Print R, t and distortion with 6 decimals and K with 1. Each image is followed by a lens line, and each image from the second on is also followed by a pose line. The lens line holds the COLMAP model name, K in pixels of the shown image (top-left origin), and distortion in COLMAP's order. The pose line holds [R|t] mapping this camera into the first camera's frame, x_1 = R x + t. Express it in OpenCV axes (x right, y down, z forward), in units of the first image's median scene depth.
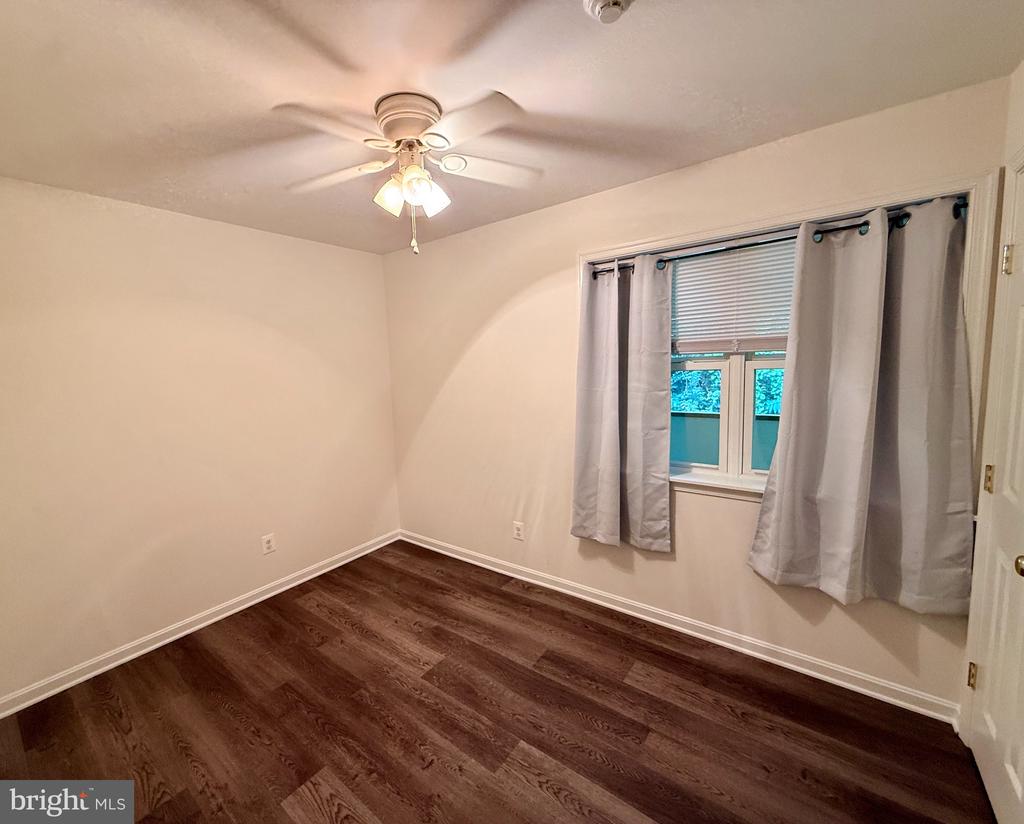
lens RADIAL K [[445.9, 0, 512.0], [0, 445.9, 412.0], [0, 0, 1]] dist [0.000103, 0.000074]
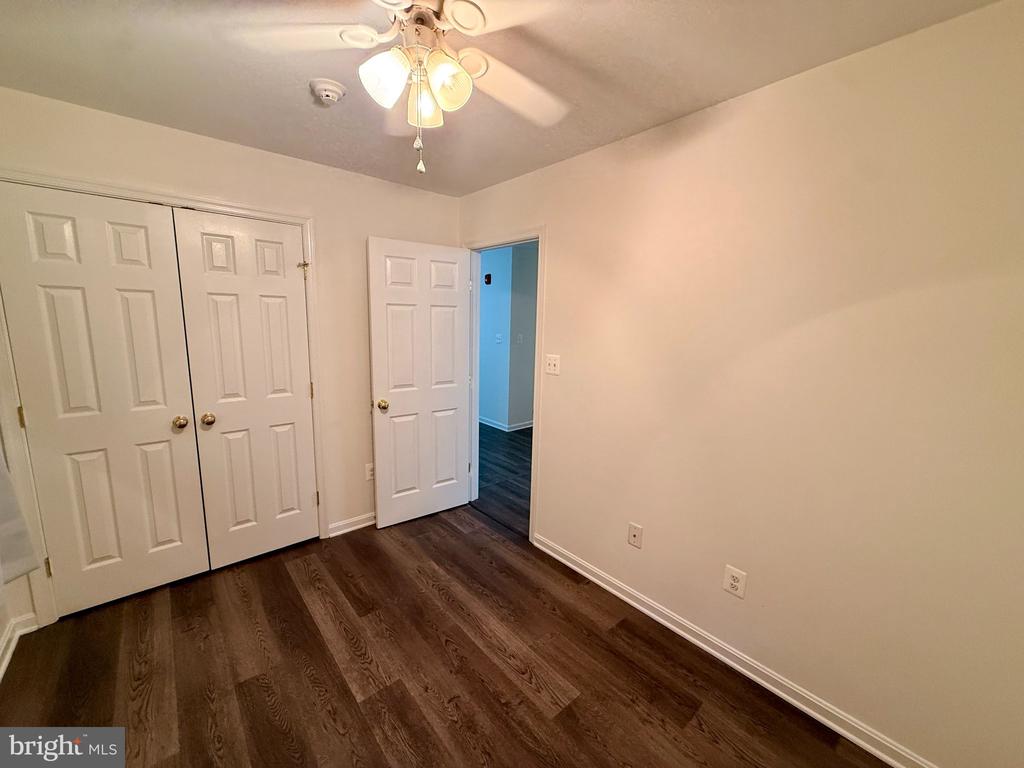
lens RADIAL K [[406.9, 0, 510.1], [0, 406.9, 383.8], [0, 0, 1]] dist [-0.000020, -0.000052]
pose [[-0.969574, -0.021866, 0.243821, -0.522218], [0.042946, 0.965363, 0.257350, -0.154370], [-0.241003, 0.259991, -0.935052, 1.636256]]
